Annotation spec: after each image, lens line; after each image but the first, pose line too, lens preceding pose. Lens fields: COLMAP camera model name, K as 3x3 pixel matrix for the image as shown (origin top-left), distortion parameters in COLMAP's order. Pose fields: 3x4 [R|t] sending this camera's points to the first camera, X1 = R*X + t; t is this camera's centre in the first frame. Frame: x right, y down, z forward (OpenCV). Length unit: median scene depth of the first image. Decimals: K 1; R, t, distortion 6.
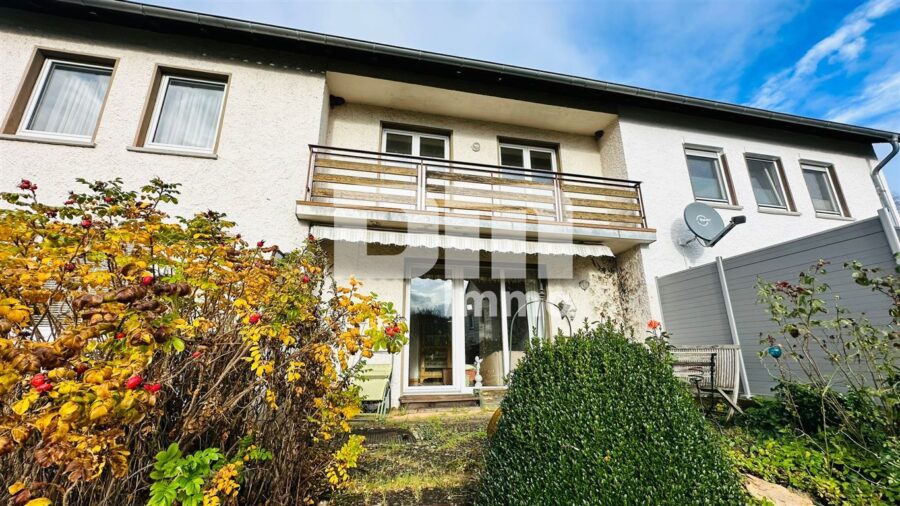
lens RADIAL K [[358.8, 0, 449.8], [0, 358.8, 244.1], [0, 0, 1]] dist [0.003227, -0.000148]
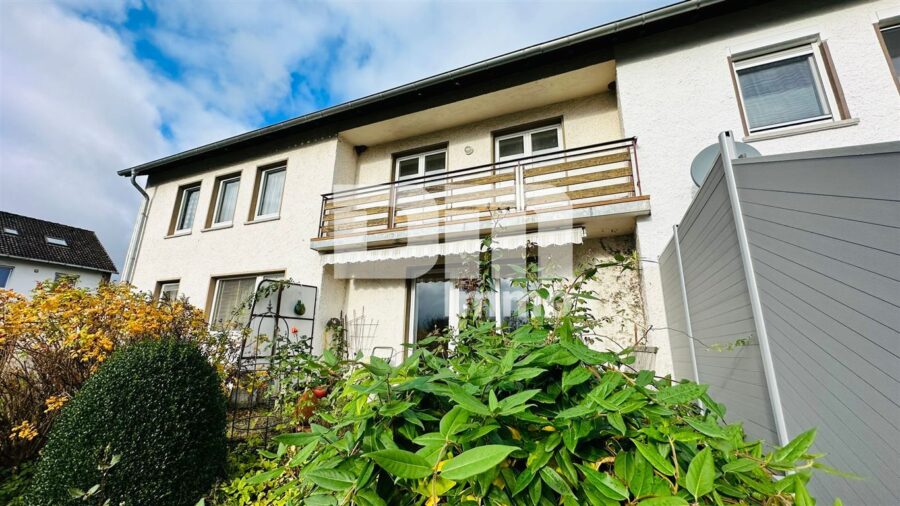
lens RADIAL K [[358.8, 0, 451.3], [0, 358.8, 258.0], [0, 0, 1]] dist [0.003227, -0.000148]
pose [[0.822506, -0.130500, -0.553582, 0.568925], [0.147288, 0.988990, -0.014304, 0.037488], [0.549354, -0.069771, 0.832672, 0.106045]]
